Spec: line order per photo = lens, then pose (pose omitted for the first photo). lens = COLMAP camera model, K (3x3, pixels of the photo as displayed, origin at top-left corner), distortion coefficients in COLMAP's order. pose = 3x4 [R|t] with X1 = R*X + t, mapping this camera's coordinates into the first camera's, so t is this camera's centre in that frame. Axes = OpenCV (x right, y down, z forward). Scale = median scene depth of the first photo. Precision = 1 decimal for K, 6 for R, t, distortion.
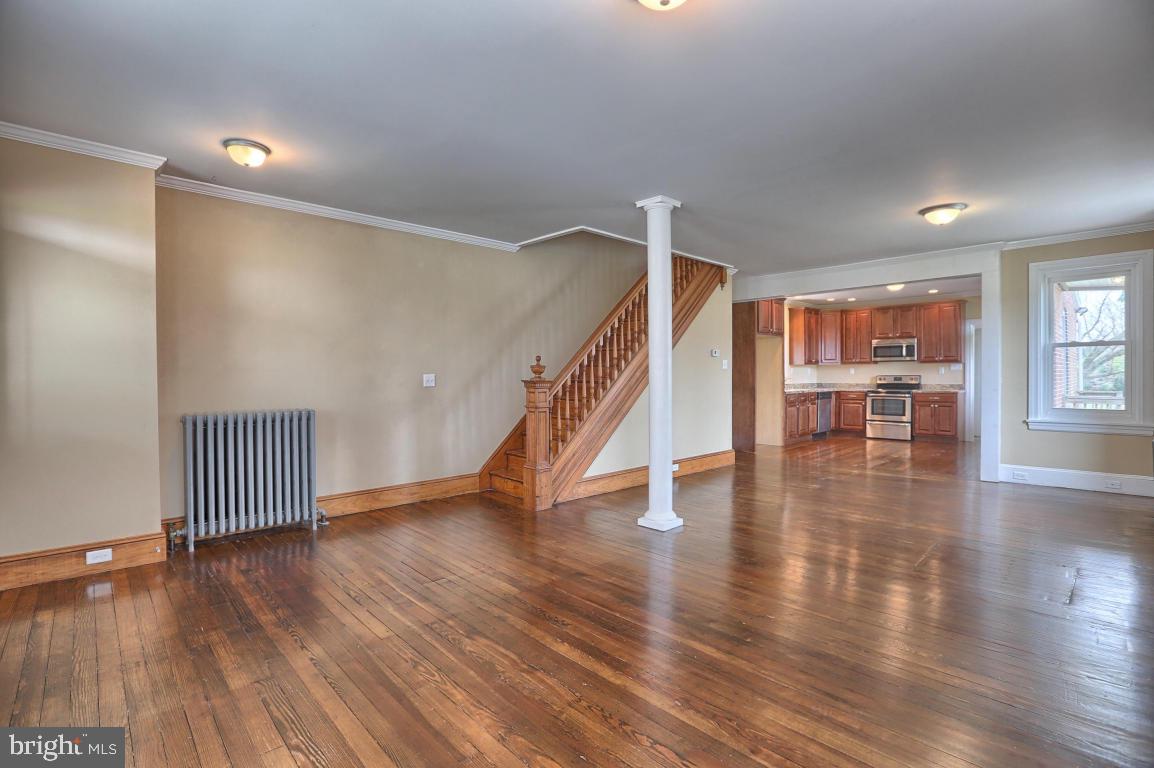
lens RADIAL K [[527.5, 0, 580.7], [0, 527.5, 386.9], [0, 0, 1]] dist [-0.043181, 0.004343]
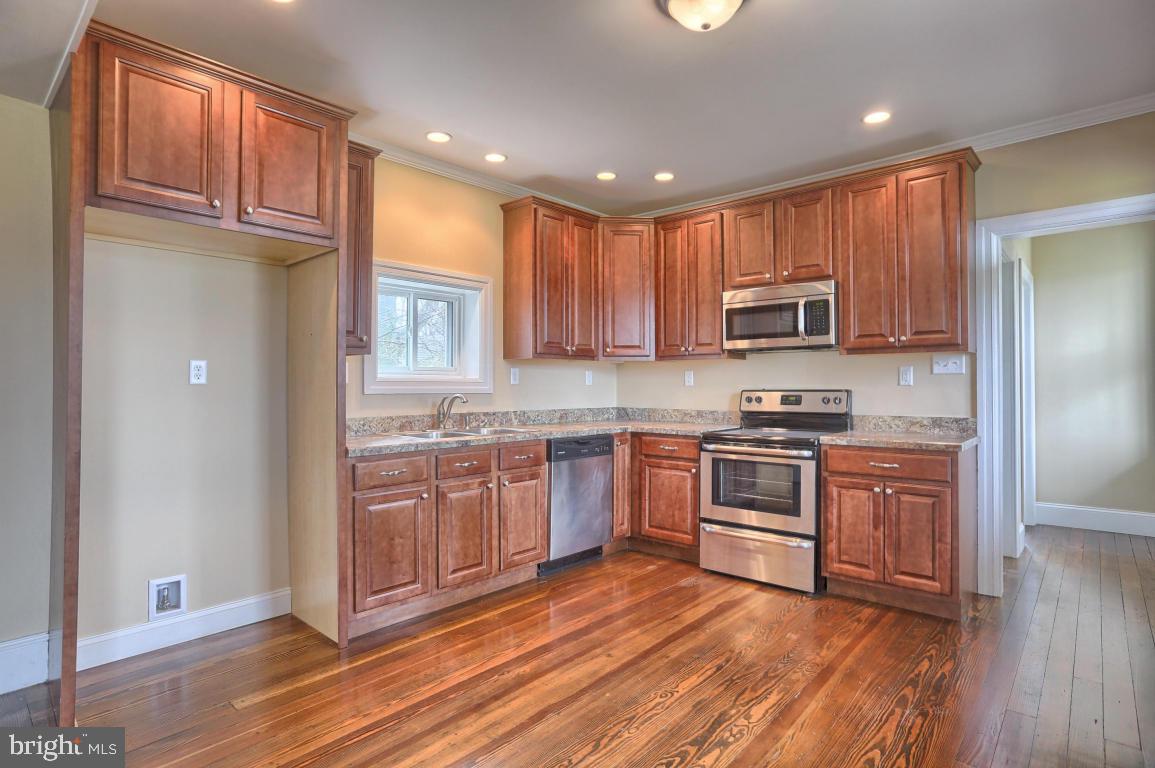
lens RADIAL K [[581.5, 0, 588.5], [0, 581.5, 384.7], [0, 0, 1]] dist [-0.033939, 0.009977]
pose [[0.996096, 0.006869, 0.088007, 0.765807], [-0.004567, 0.999643, -0.026330, -0.025857], [-0.088156, 0.025826, 0.995772, 1.078473]]
